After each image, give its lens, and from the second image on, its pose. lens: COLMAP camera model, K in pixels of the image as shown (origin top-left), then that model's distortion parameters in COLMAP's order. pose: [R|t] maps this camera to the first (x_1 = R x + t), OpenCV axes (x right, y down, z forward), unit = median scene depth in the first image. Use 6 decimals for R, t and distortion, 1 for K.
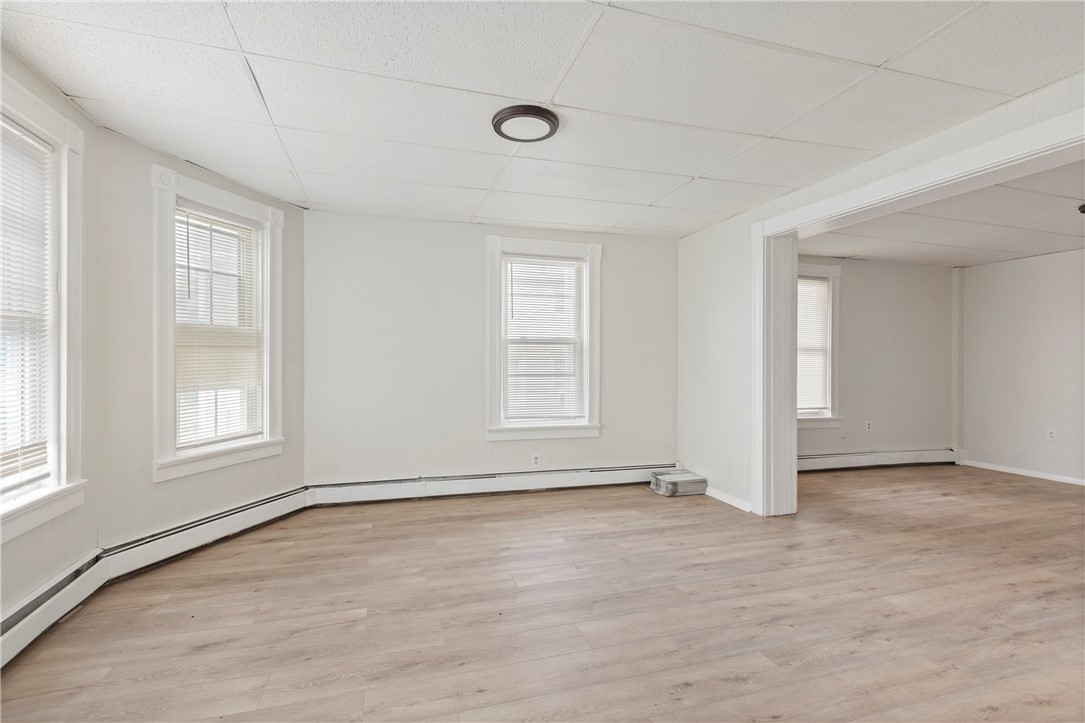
lens RADIAL K [[481.1, 0, 543.8], [0, 481.1, 359.6], [0, 0, 1]] dist [0.001710, -0.000287]
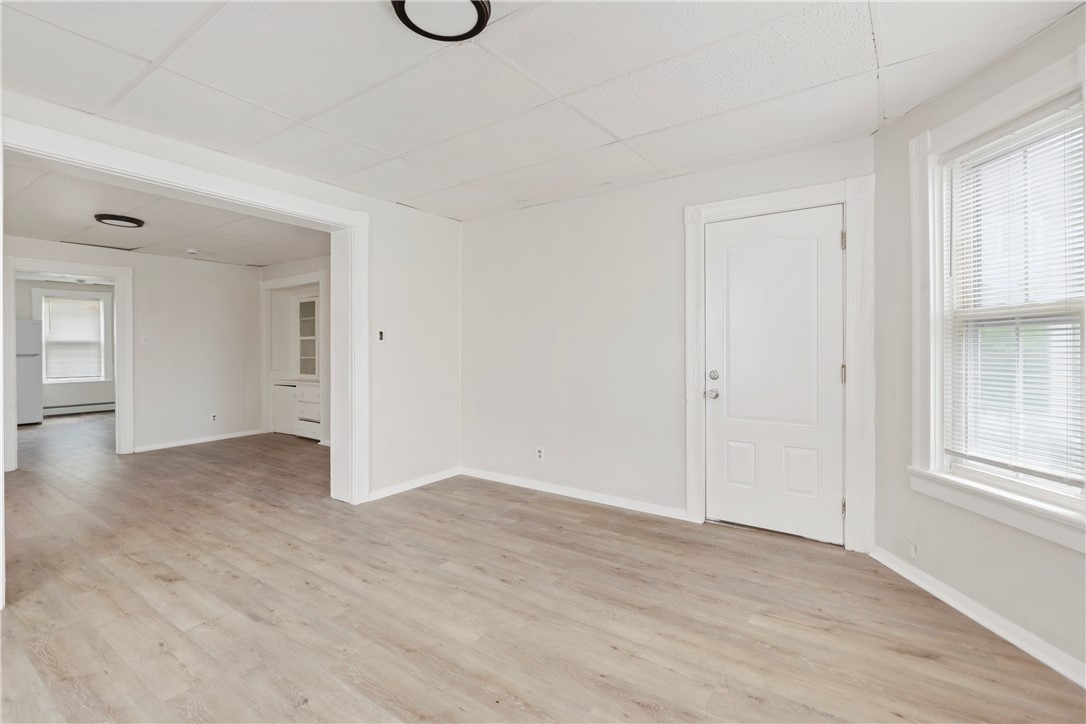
lens RADIAL K [[481.5, 0, 544.3], [0, 481.5, 360.0], [0, 0, 1]] dist [0.001710, -0.000287]
pose [[-0.593808, -0.021671, 0.804315, -0.585981], [-0.005770, 0.999726, 0.022676, -0.000031], [-0.804586, 0.008825, -0.593771, 1.142739]]
